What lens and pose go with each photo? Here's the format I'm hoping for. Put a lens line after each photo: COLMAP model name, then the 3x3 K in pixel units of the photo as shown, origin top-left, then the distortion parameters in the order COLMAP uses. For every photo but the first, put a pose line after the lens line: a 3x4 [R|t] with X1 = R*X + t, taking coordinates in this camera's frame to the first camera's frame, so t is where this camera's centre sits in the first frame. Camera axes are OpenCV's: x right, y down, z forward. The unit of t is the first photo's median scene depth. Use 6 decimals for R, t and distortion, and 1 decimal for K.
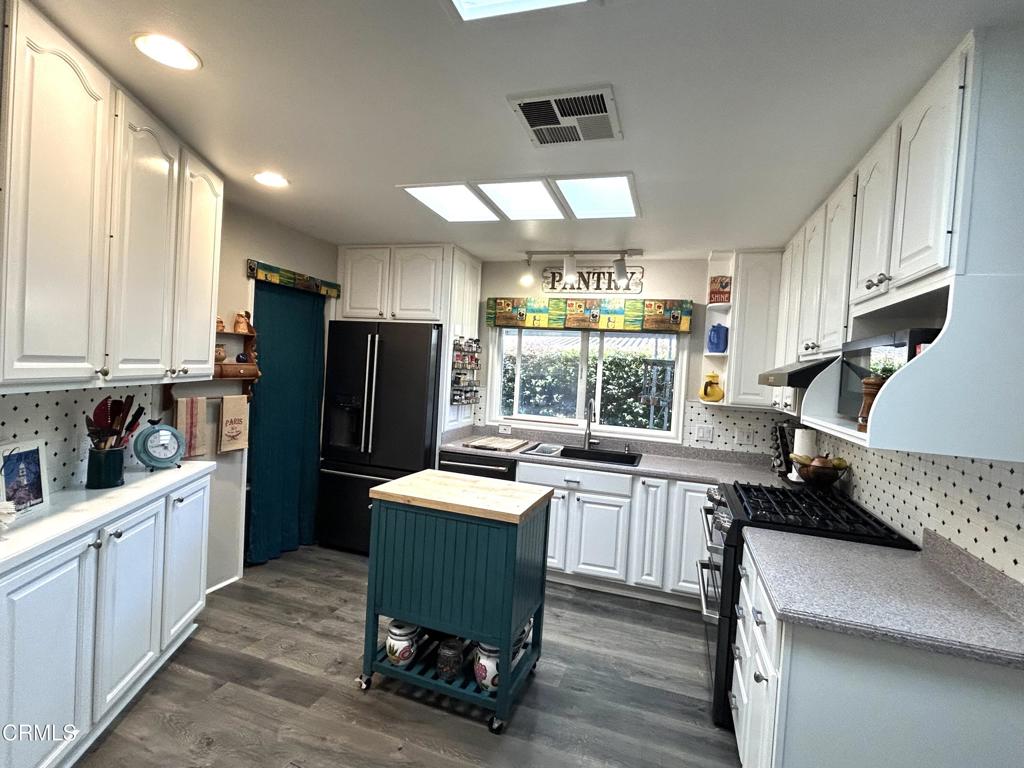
lens RADIAL K [[490.7, 0, 512.1], [0, 490.7, 380.4], [0, 0, 1]] dist [-0.003147, -0.000621]
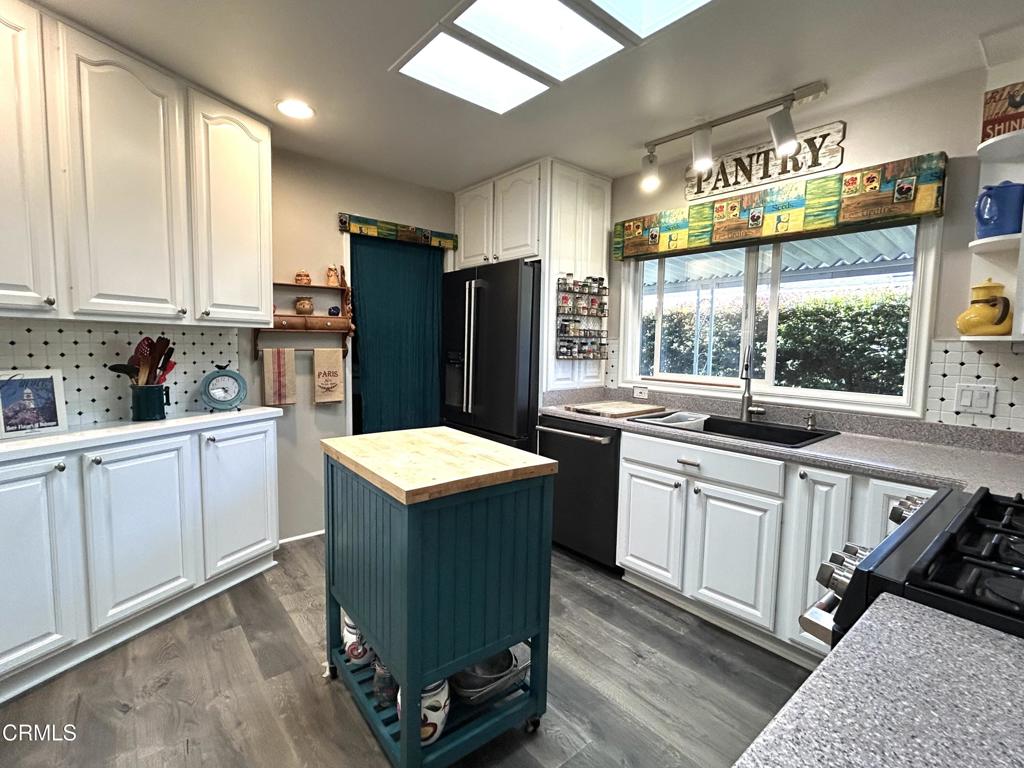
lens RADIAL K [[476.5, 0, 512.2], [0, 476.5, 381.0], [0, 0, 1]] dist [-0.002347, 0.000581]
pose [[0.849843, 0.000632, -0.527035, 0.237559], [0.018690, 0.999334, 0.031337, 0.062138], [0.526704, -0.036482, 0.849265, 0.295397]]
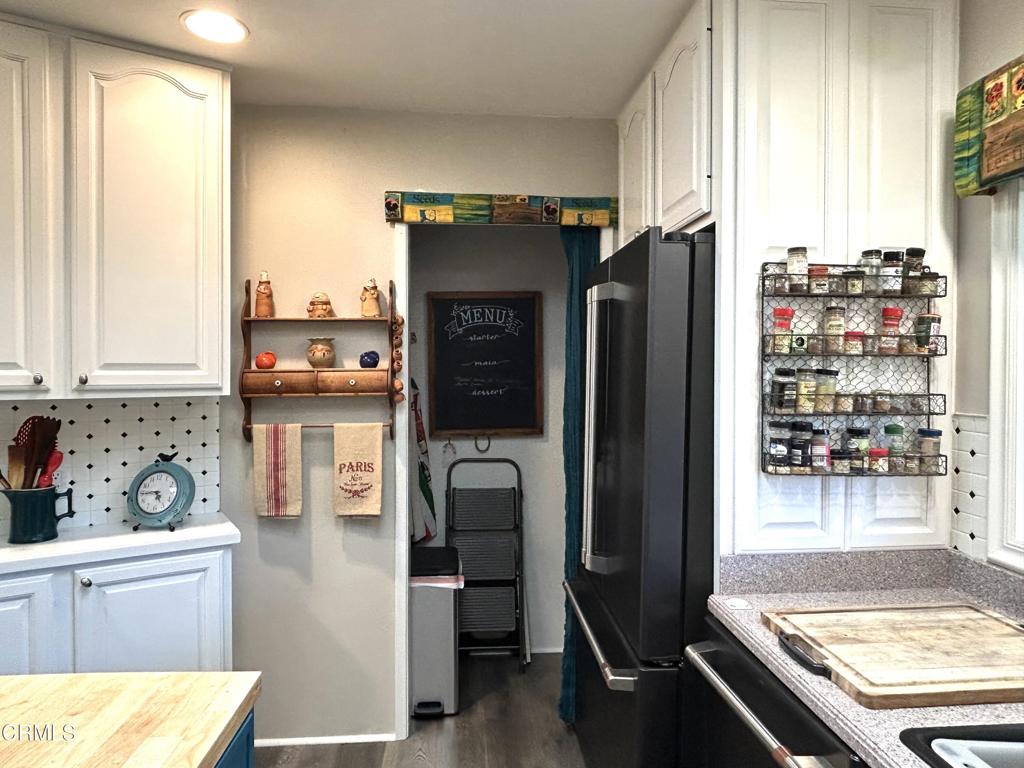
lens RADIAL K [[662.5, 0, 509.3], [0, 662.5, 376.3], [0, 0, 1]] dist [-0.004372, -0.002623]
pose [[0.394880, -0.041966, -0.917774, 0.207033], [-0.001983, 0.998915, -0.046530, 0.009066], [0.918731, 0.020193, 0.394368, 0.706925]]
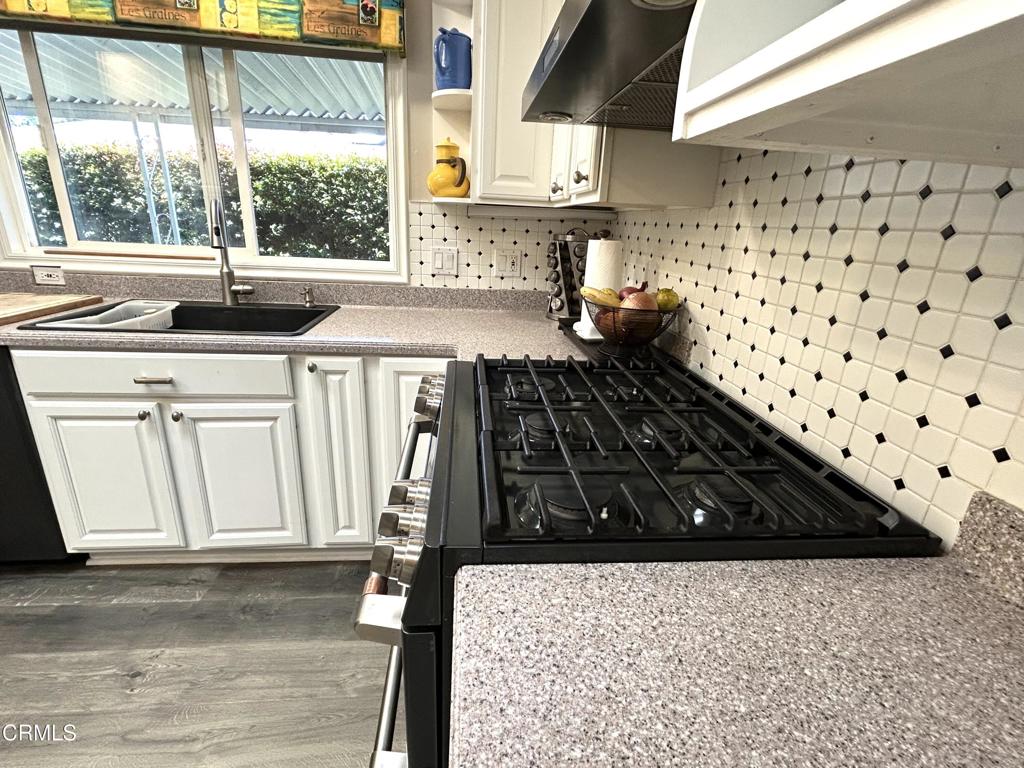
lens RADIAL K [[476.5, 0, 512.2], [0, 476.5, 381.0], [0, 0, 1]] dist [-0.002347, 0.000581]
pose [[0.913762, -0.140259, 0.381270, 0.233319], [0.014223, 0.948979, 0.315018, 0.066347], [-0.406002, -0.282429, 0.869136, 0.445362]]
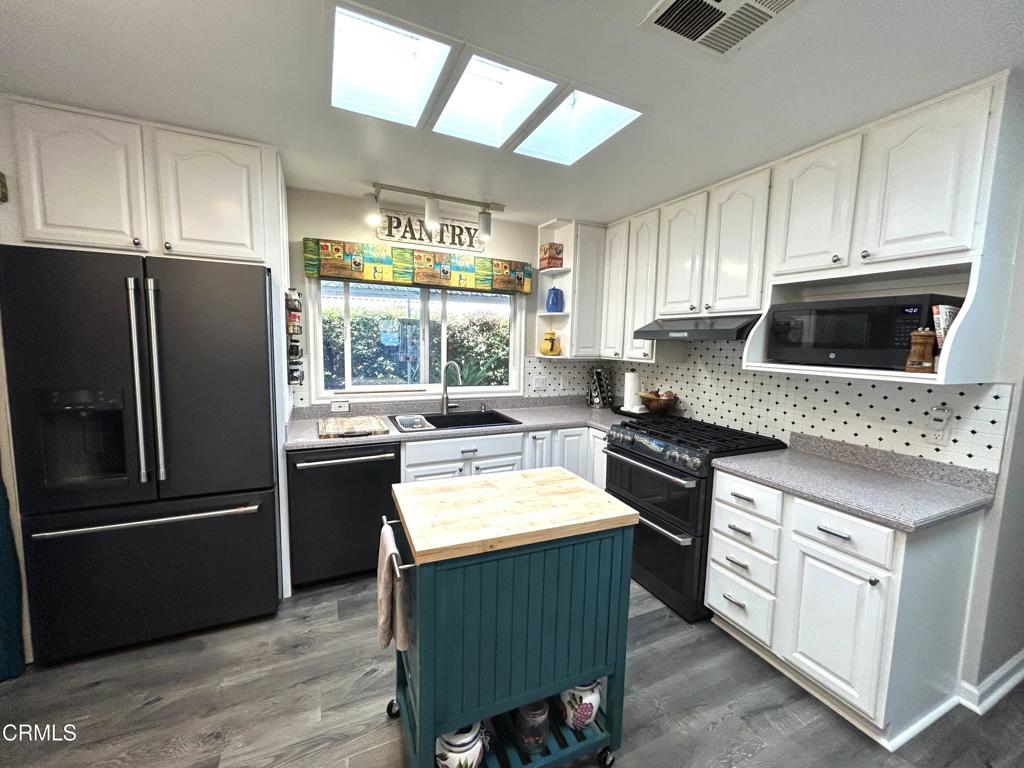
lens RADIAL K [[410.4, 0, 512.0], [0, 410.4, 384.0], [0, 0, 1]] dist [-0.000666, -0.000141]
pose [[0.726959, -0.114849, 0.677009, -0.303763], [0.036823, 0.991016, 0.128578, -0.017253], [-0.685693, -0.068541, 0.724657, 0.351000]]
